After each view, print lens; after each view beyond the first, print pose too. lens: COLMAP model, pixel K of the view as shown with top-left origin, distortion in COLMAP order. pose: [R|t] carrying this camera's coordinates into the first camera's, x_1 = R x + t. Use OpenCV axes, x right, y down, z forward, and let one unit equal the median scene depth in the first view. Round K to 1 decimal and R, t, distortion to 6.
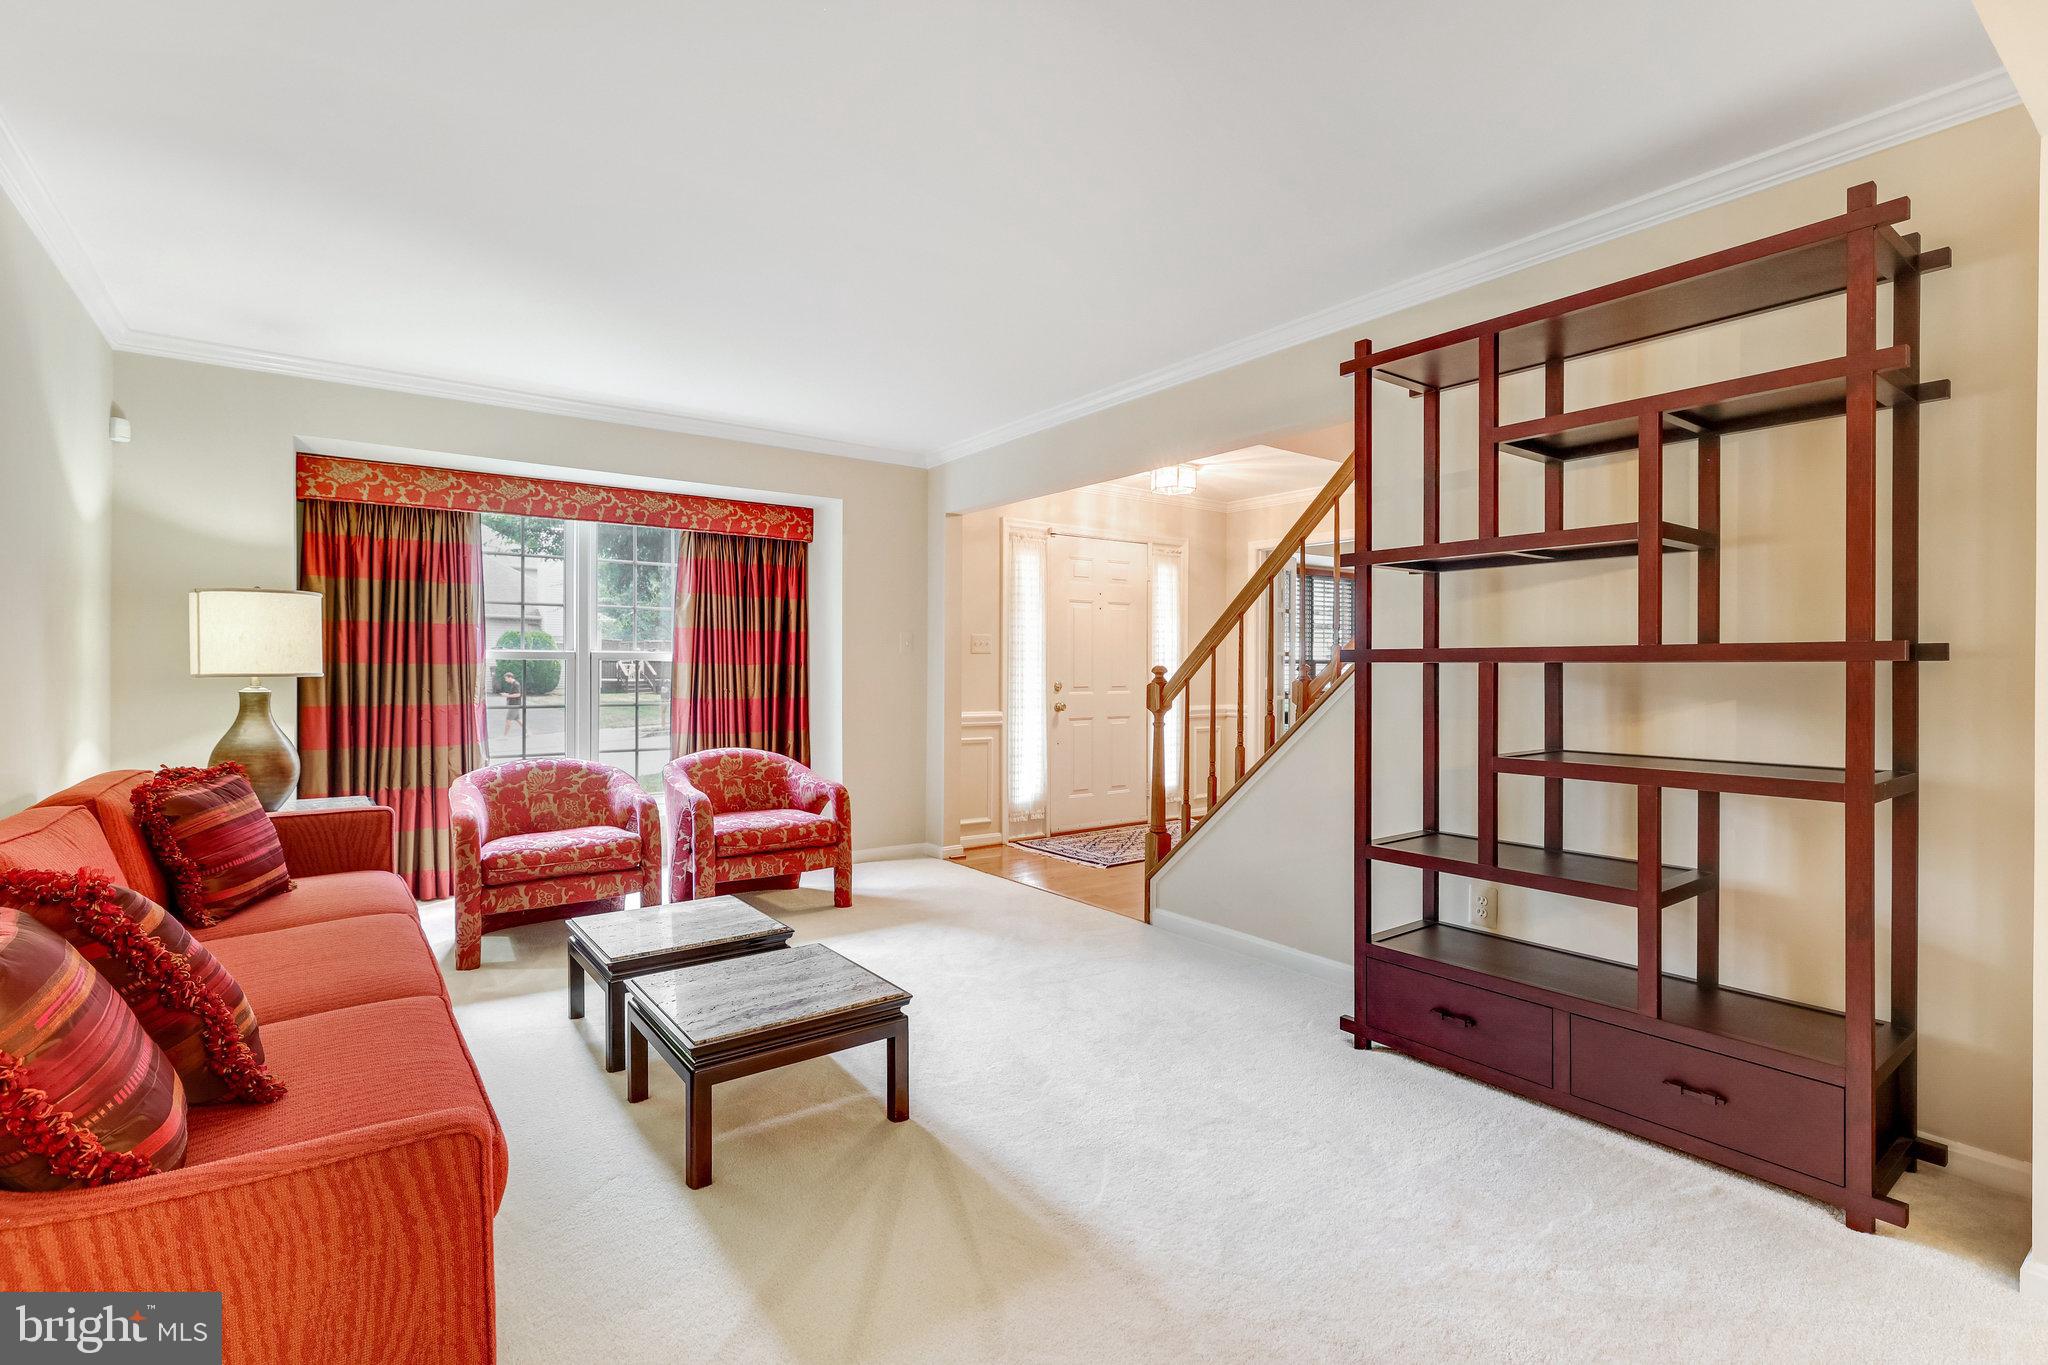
lens RADIAL K [[939.7, 0, 994.5], [0, 939.7, 667.9], [0, 0, 1]] dist [0.000398, 0.000300]
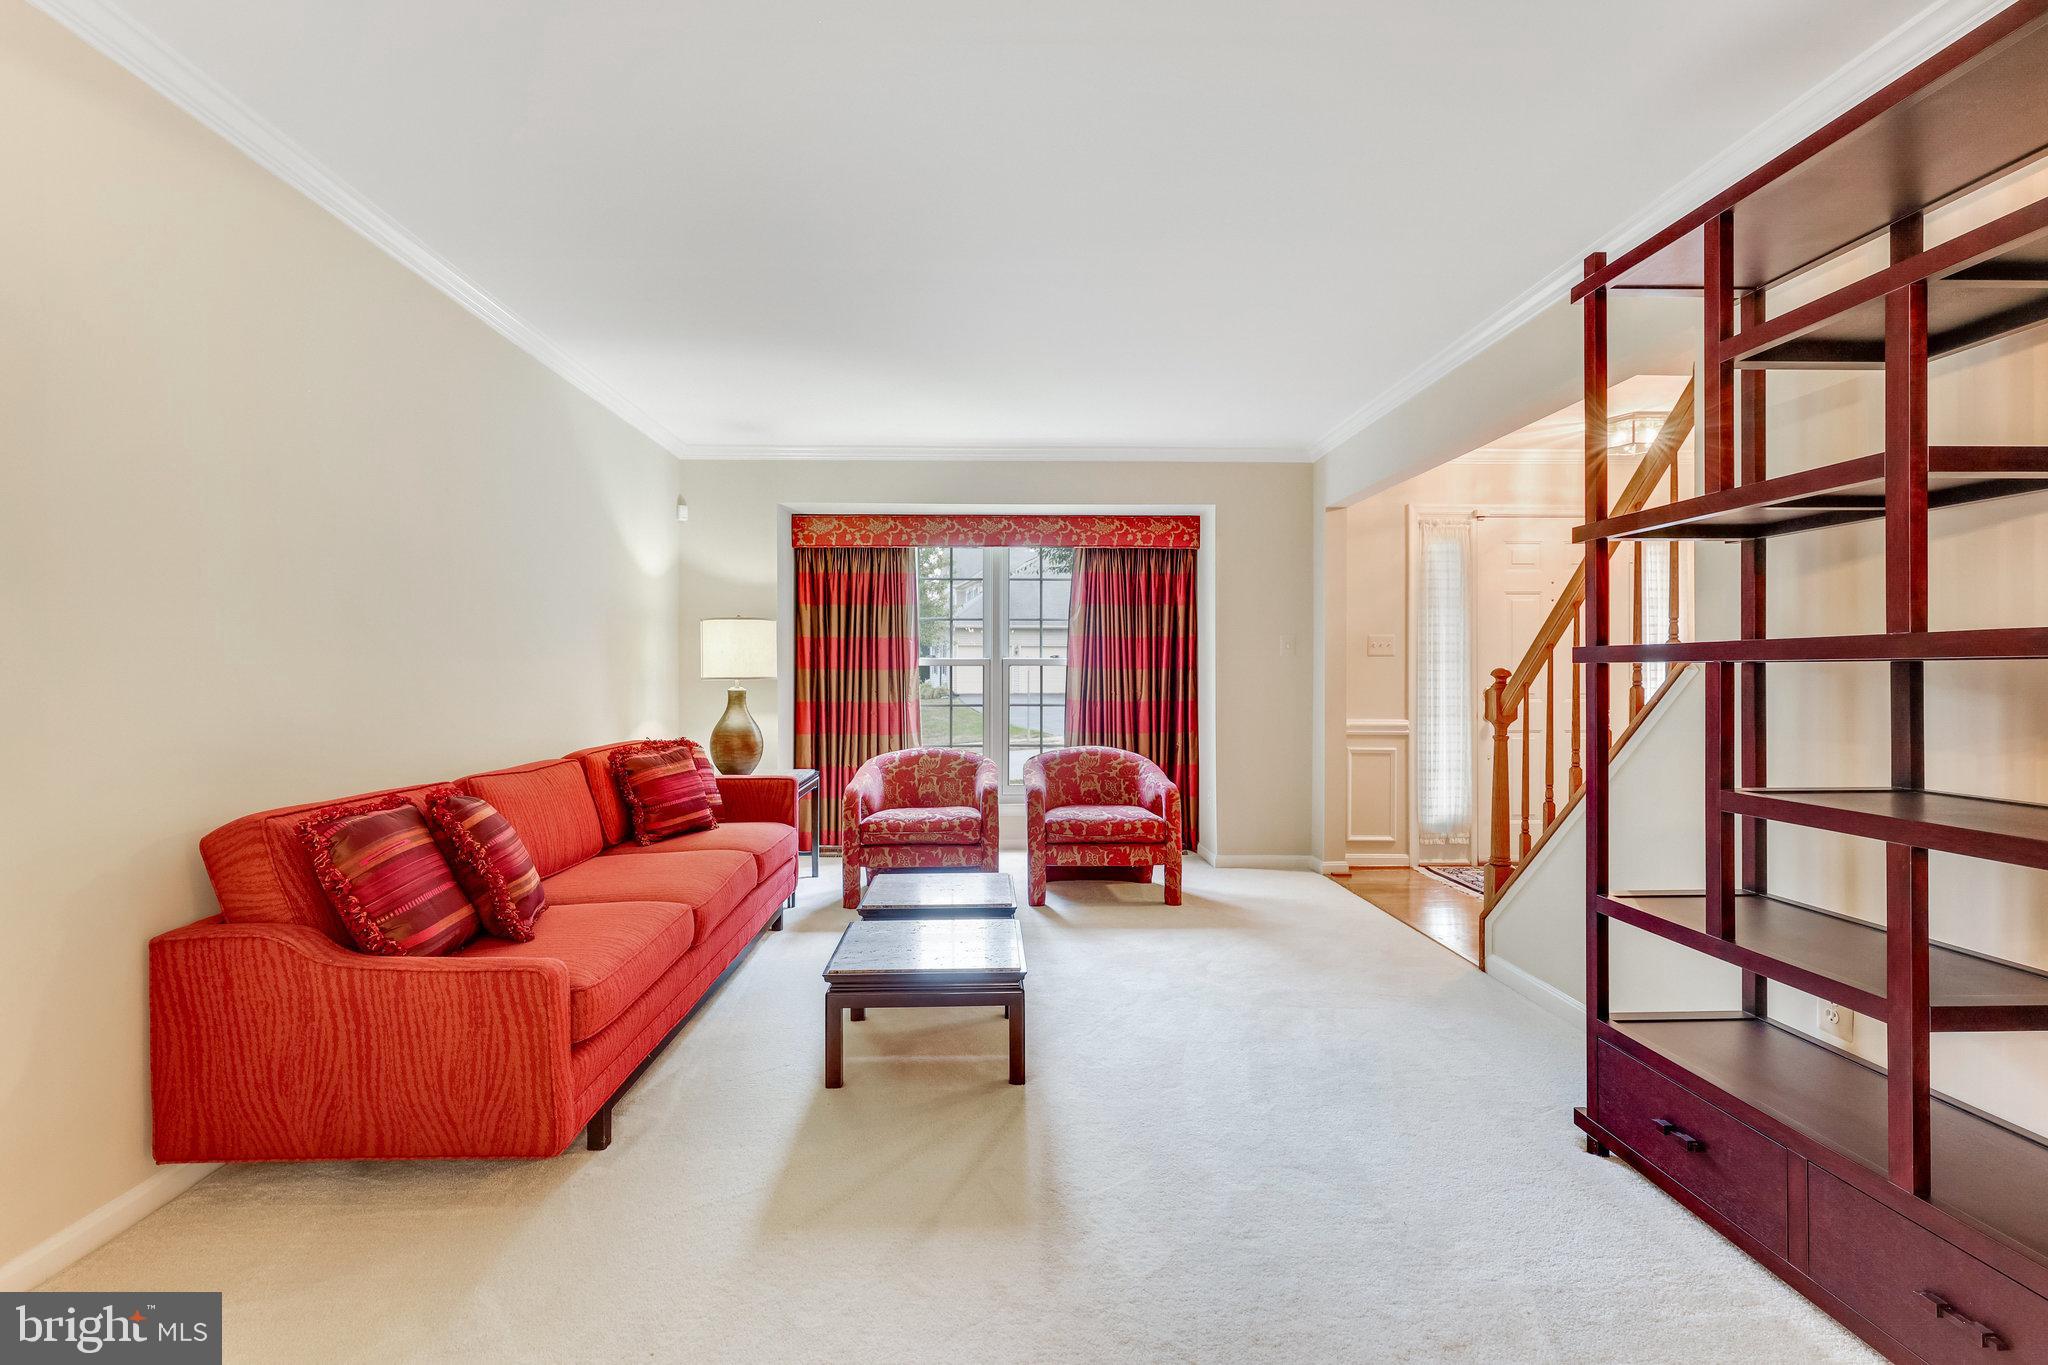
lens RADIAL K [[957.0, 0, 1018.7], [0, 957.0, 672.0], [0, 0, 1]] dist [0.003041, 0.000067]
pose [[0.825243, -0.002788, -0.564772, 0.297864], [0.002455, 0.999996, -0.001350, 0.001046], [0.564773, -0.000272, 0.825246, 0.043369]]
